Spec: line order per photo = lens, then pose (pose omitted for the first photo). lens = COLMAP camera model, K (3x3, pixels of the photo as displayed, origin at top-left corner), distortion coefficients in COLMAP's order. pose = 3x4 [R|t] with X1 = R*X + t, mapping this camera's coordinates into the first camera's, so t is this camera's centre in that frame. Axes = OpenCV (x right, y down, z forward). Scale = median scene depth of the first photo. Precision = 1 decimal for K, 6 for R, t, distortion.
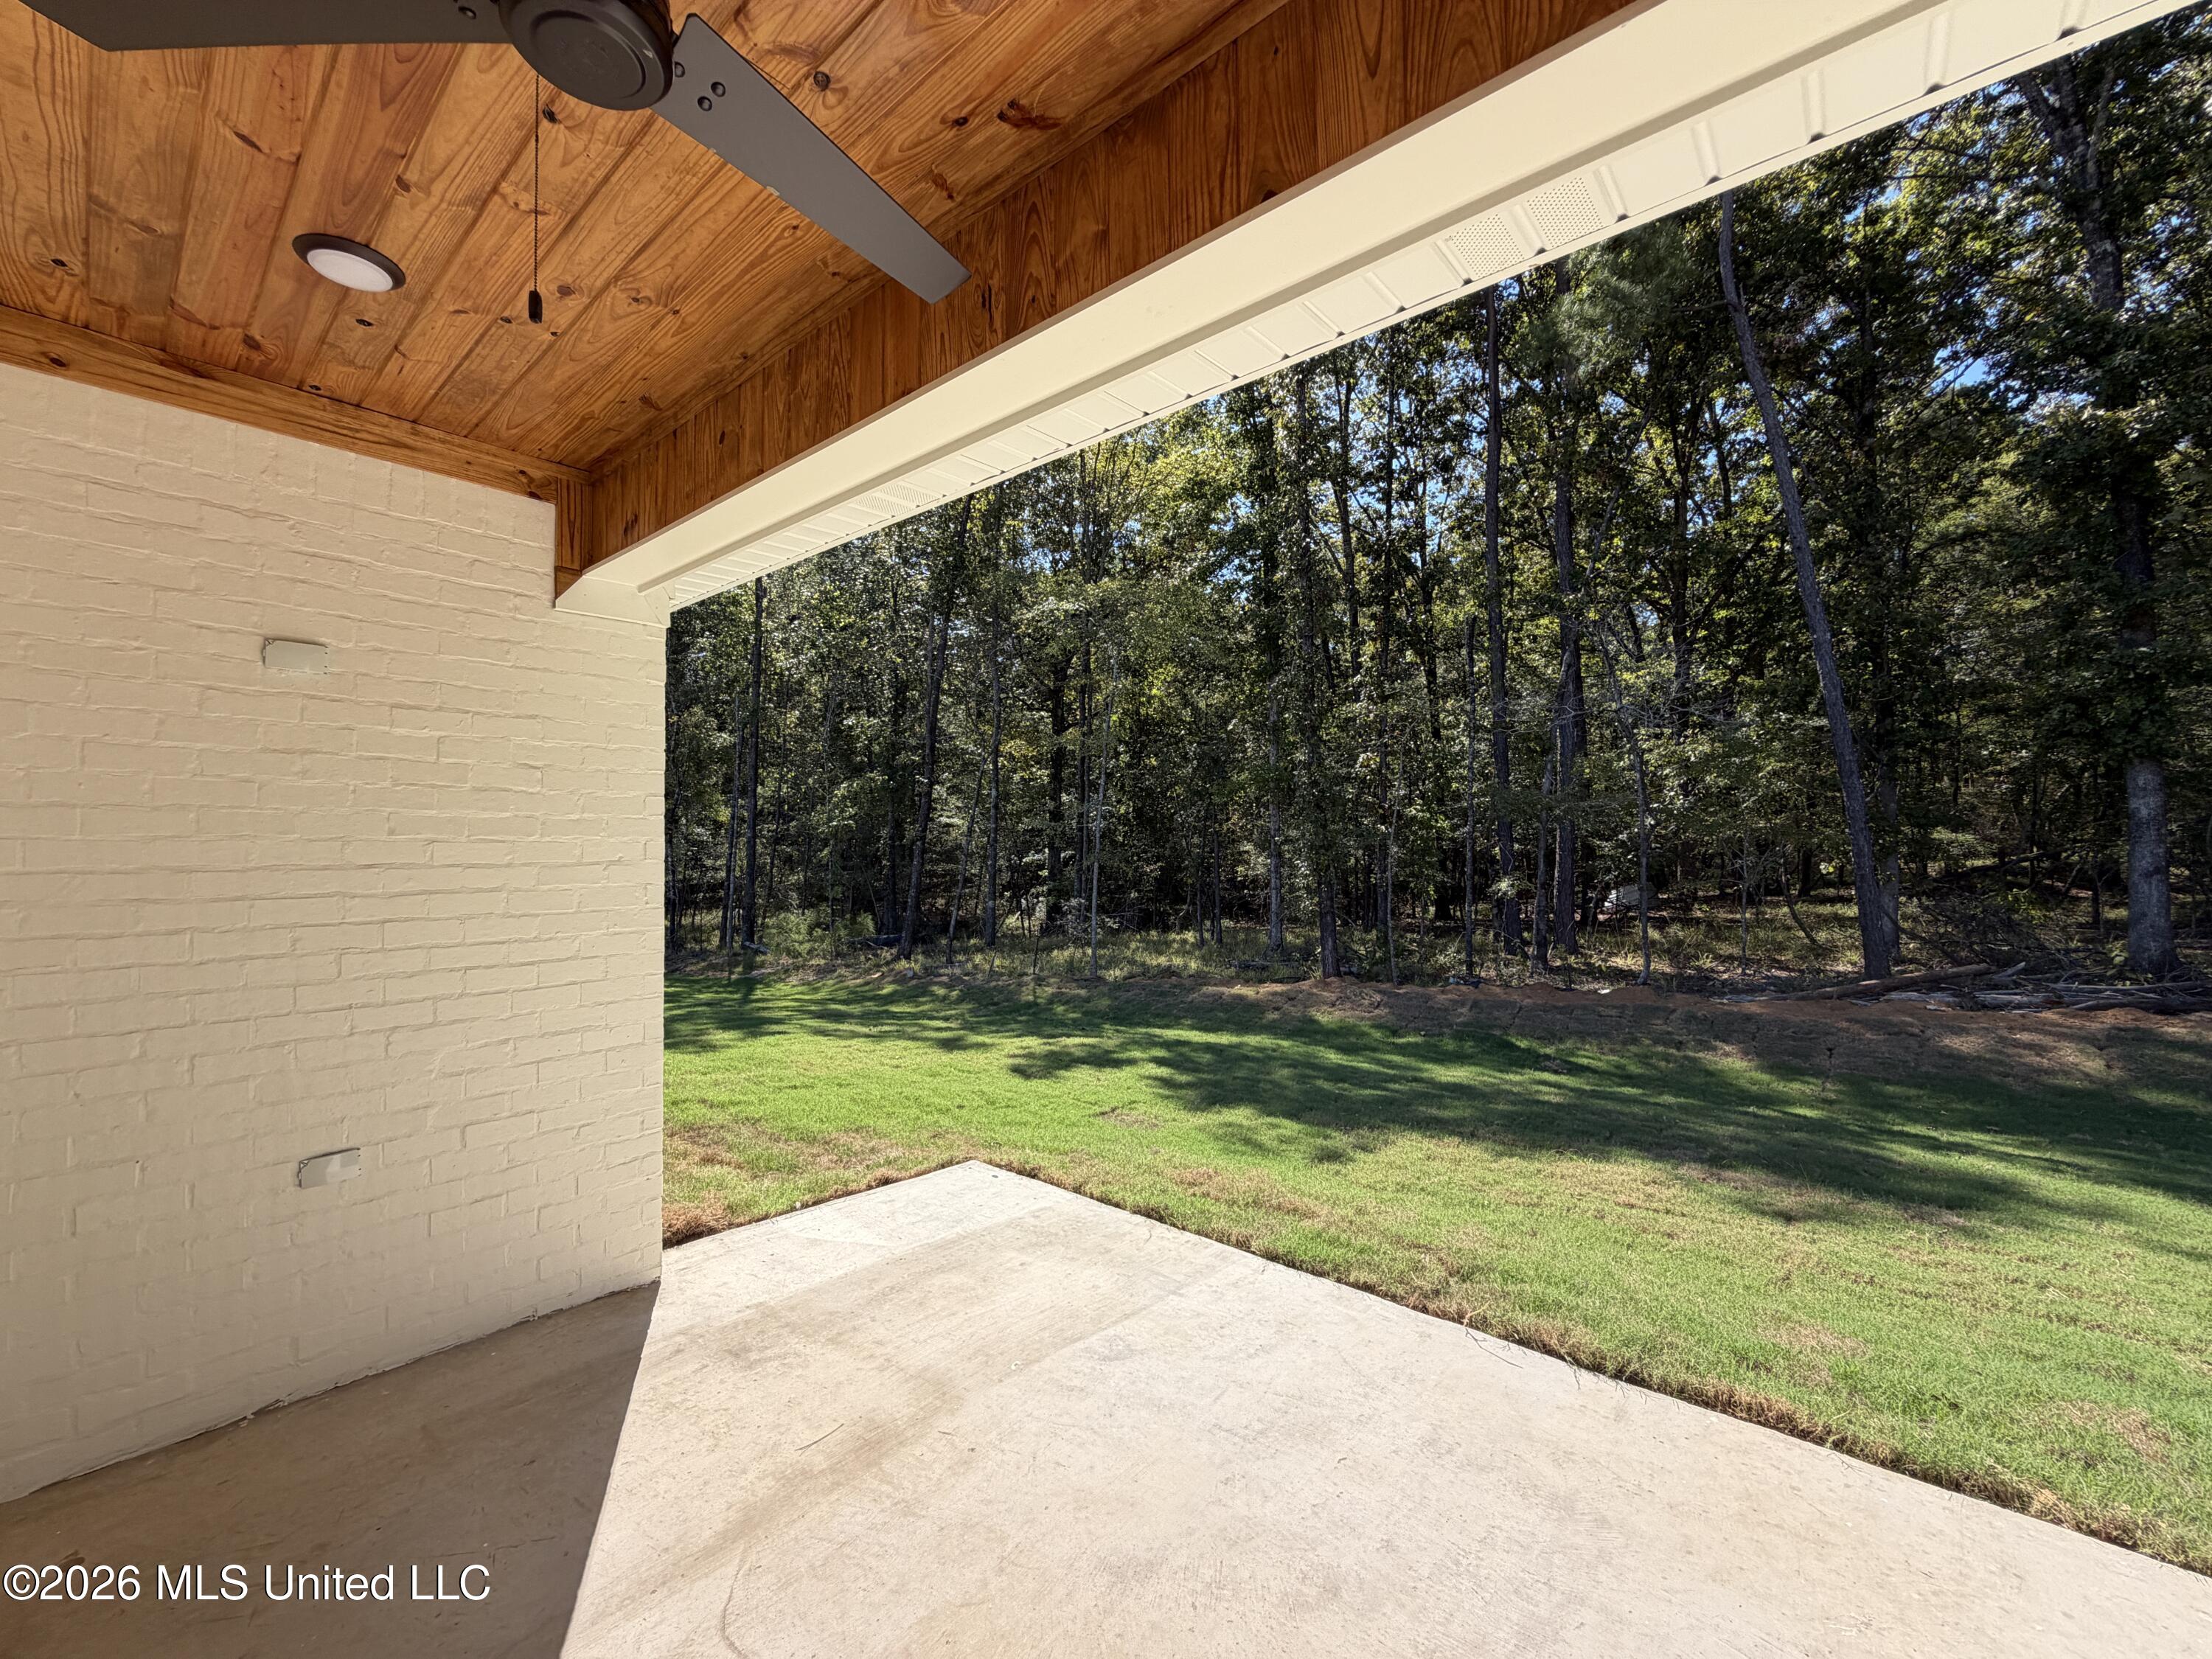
lens RADIAL K [[881.2, 0, 1097.7], [0, 881.2, 826.4], [0, 0, 1]] dist [-0.000735, -0.000052]
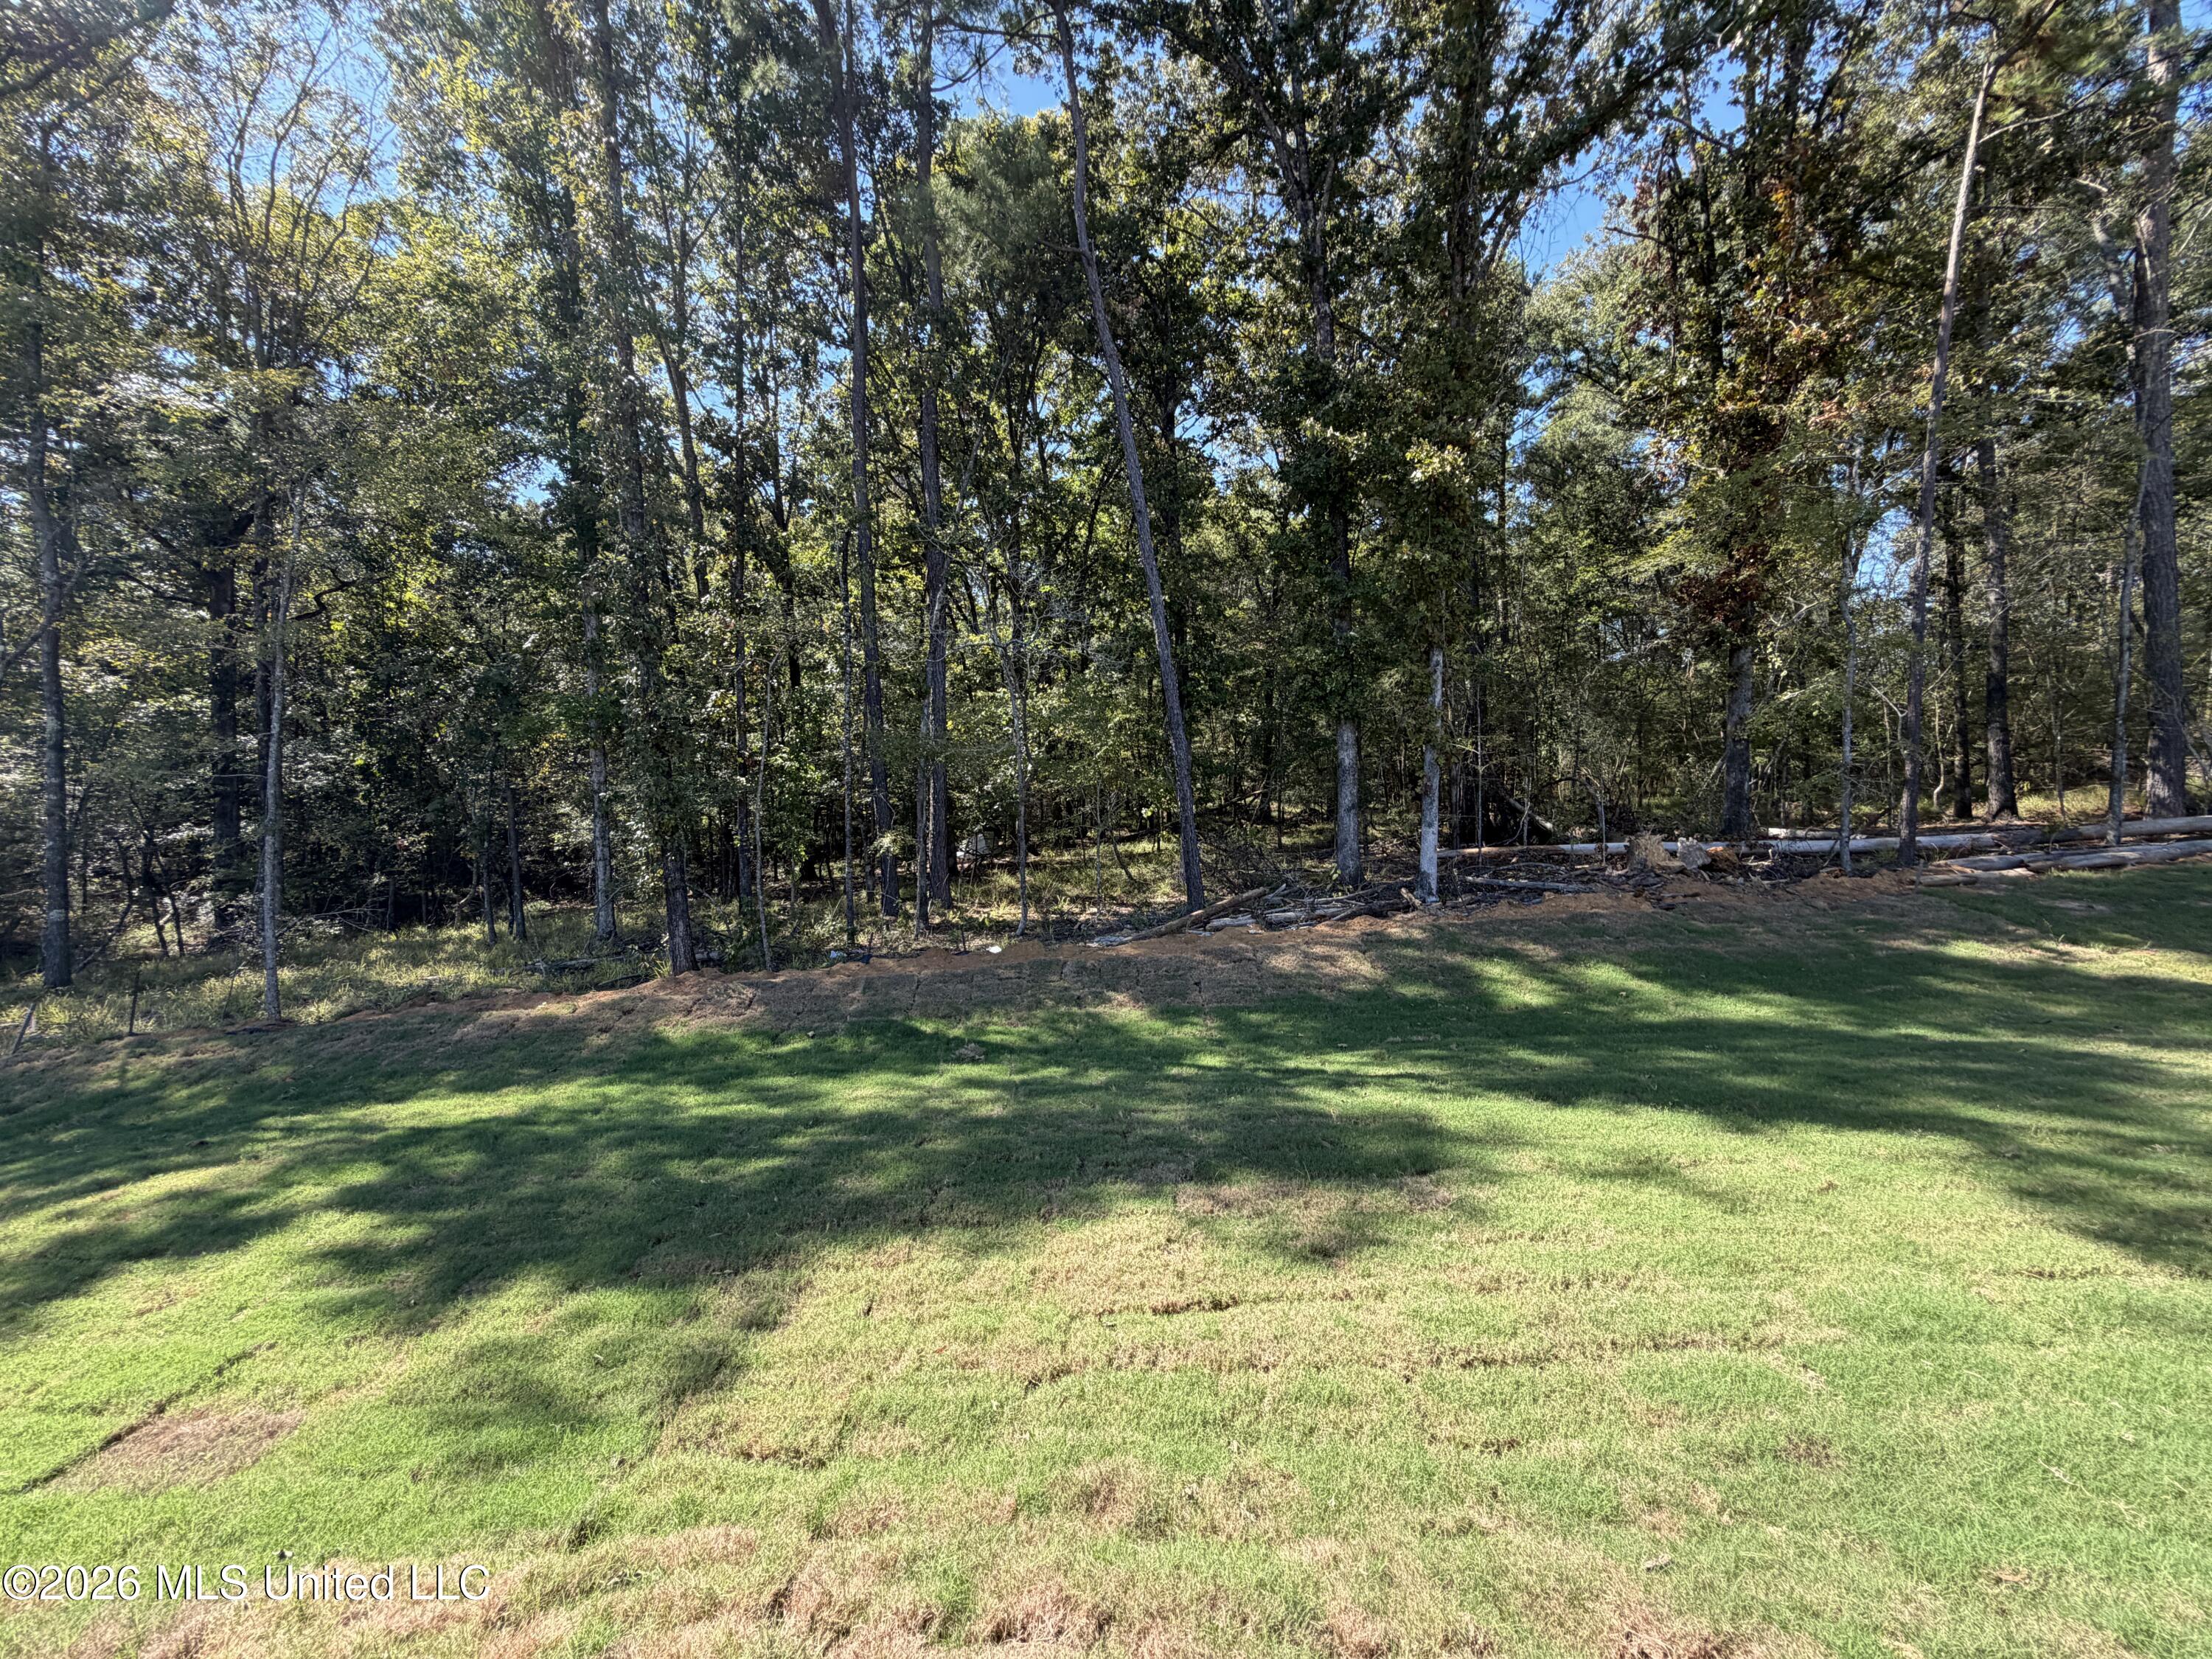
lens RADIAL K [[881.2, 0, 1097.7], [0, 881.2, 826.4], [0, 0, 1]] dist [-0.000735, -0.000052]
pose [[0.761814, -0.037859, 0.646688, 0.045615], [0.007409, 0.998735, 0.049742, 0.008546], [-0.647753, -0.033102, 0.761131, 0.178293]]
